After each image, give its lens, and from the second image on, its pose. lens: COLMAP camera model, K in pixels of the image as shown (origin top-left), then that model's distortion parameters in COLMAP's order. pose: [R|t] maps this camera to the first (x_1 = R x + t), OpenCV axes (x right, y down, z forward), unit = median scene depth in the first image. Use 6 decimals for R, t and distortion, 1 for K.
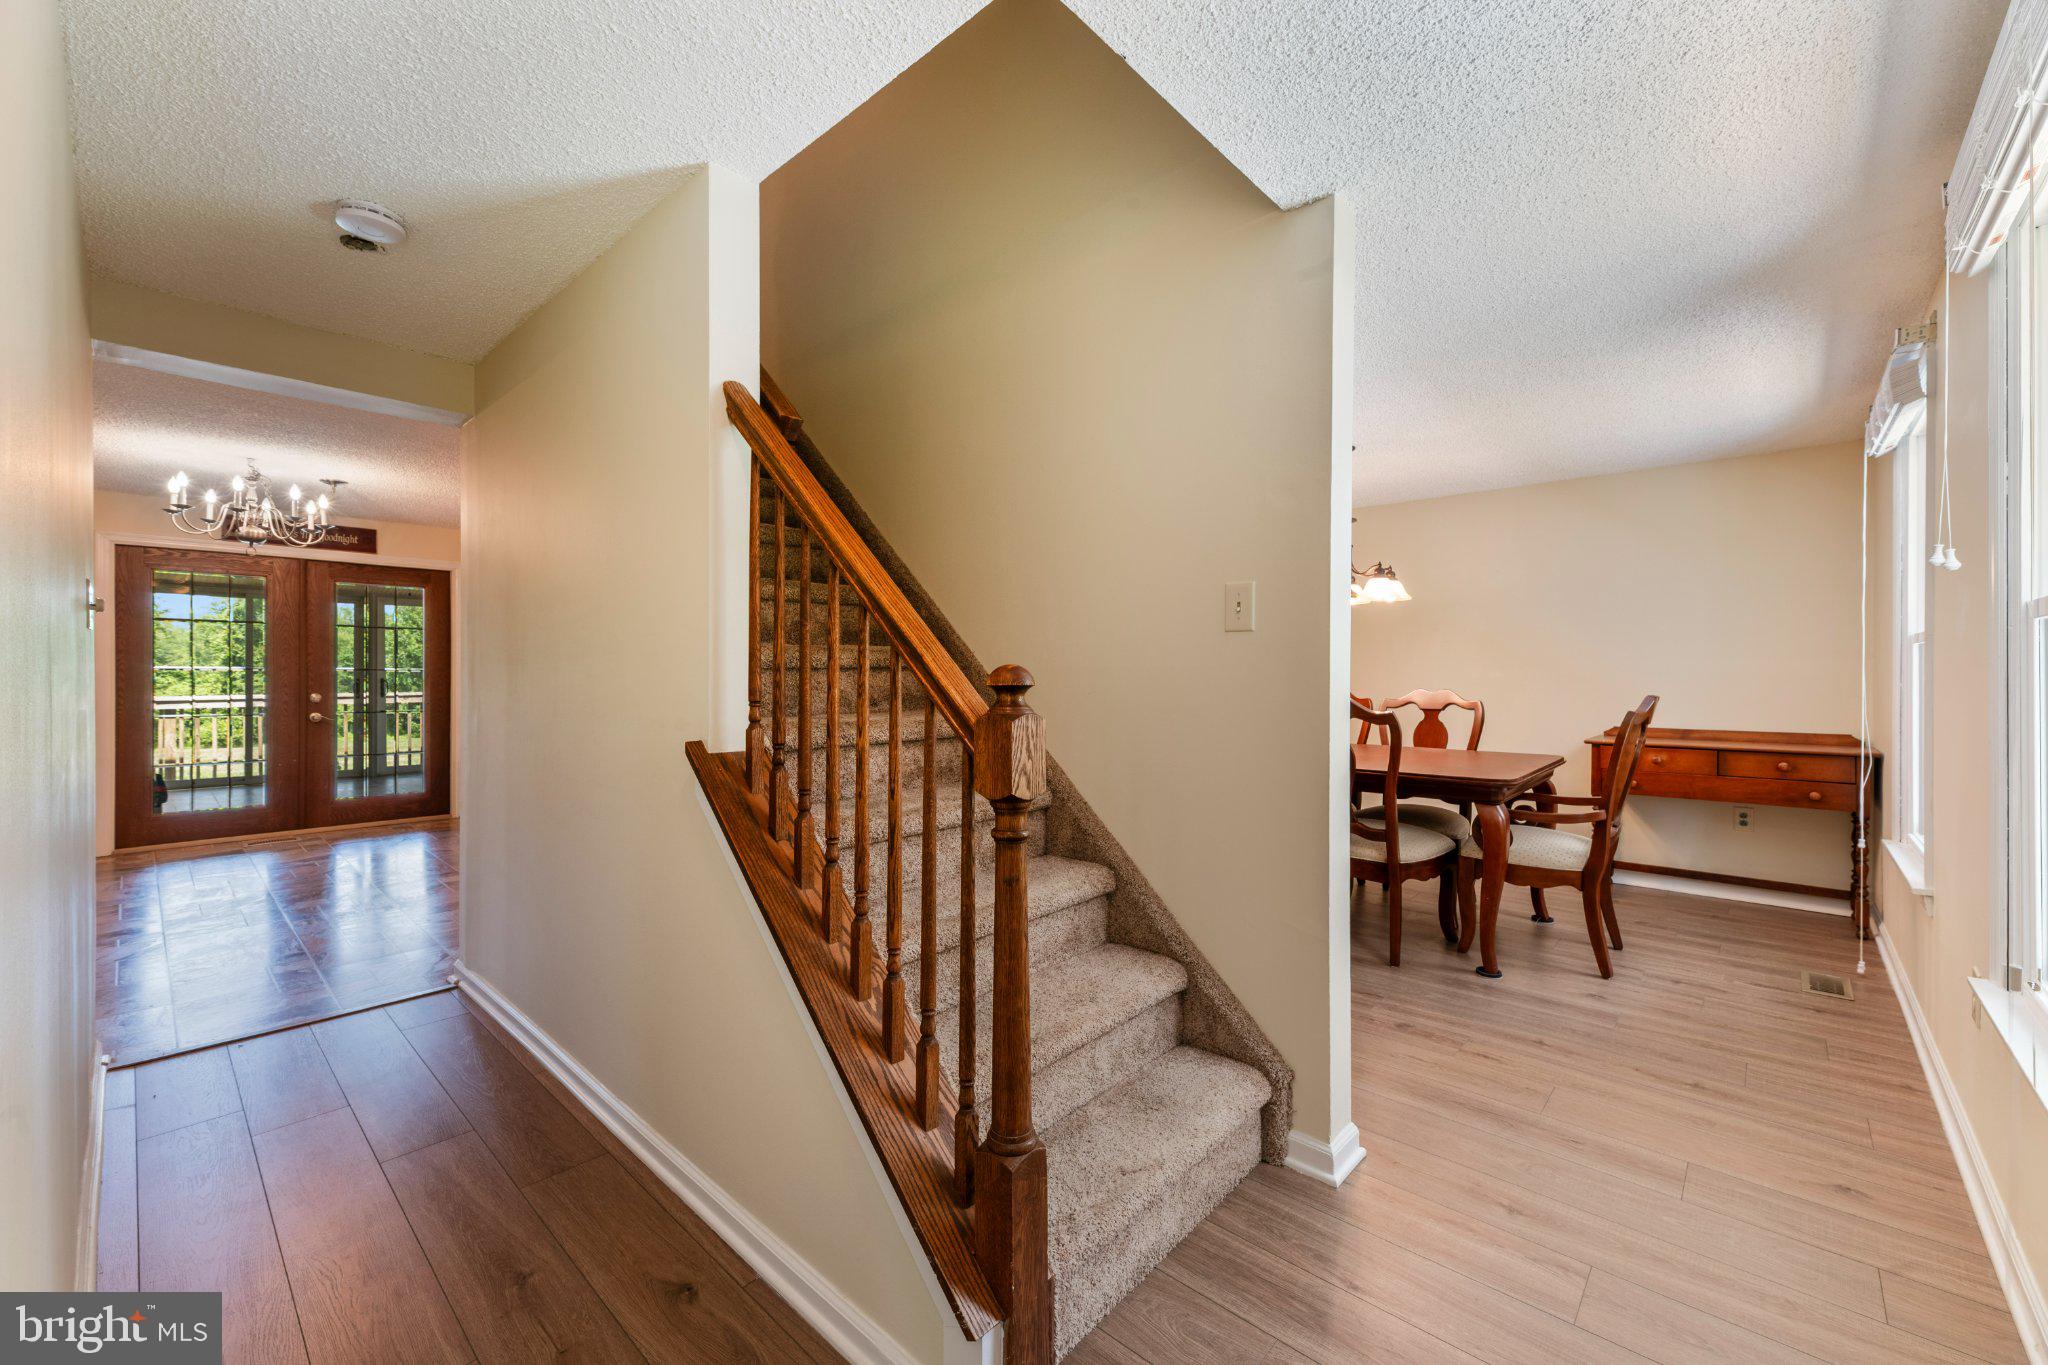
lens RADIAL K [[827.9, 0, 1037.5], [0, 827.9, 676.2], [0, 0, 1]] dist [0.013767, -0.000348]
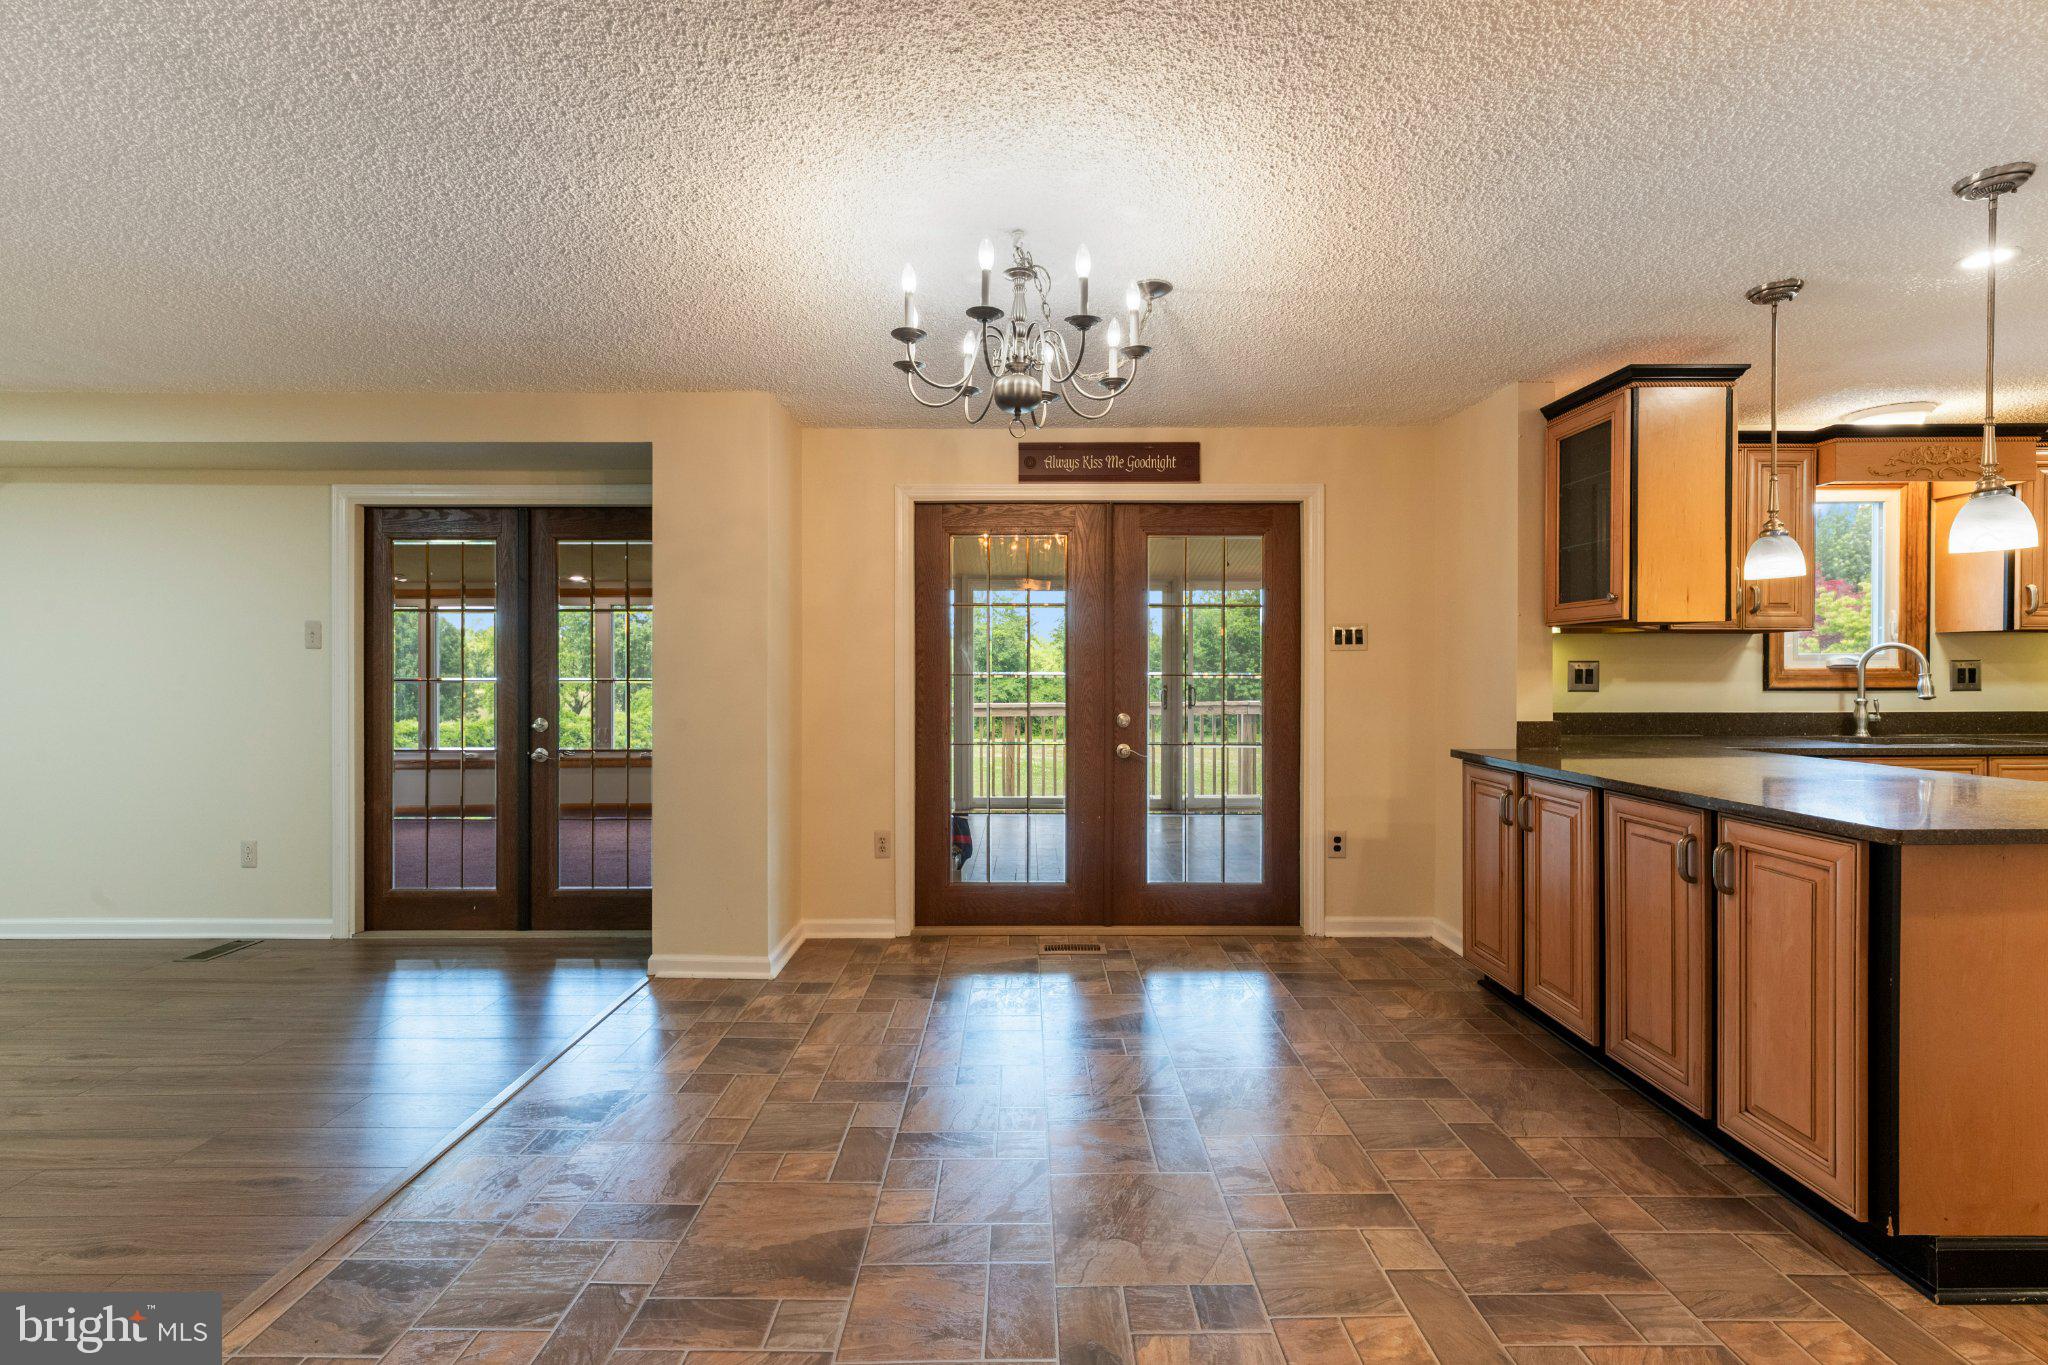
lens RADIAL K [[901.3, 0, 1020.1], [0, 901.3, 682.7], [0, 0, 1]] dist [-0.003439, -0.000104]
pose [[0.675007, 0.003353, -0.737803, -0.425297], [0.000662, 0.999987, 0.005151, -0.006382], [0.737811, -0.003965, 0.674996, 0.496217]]
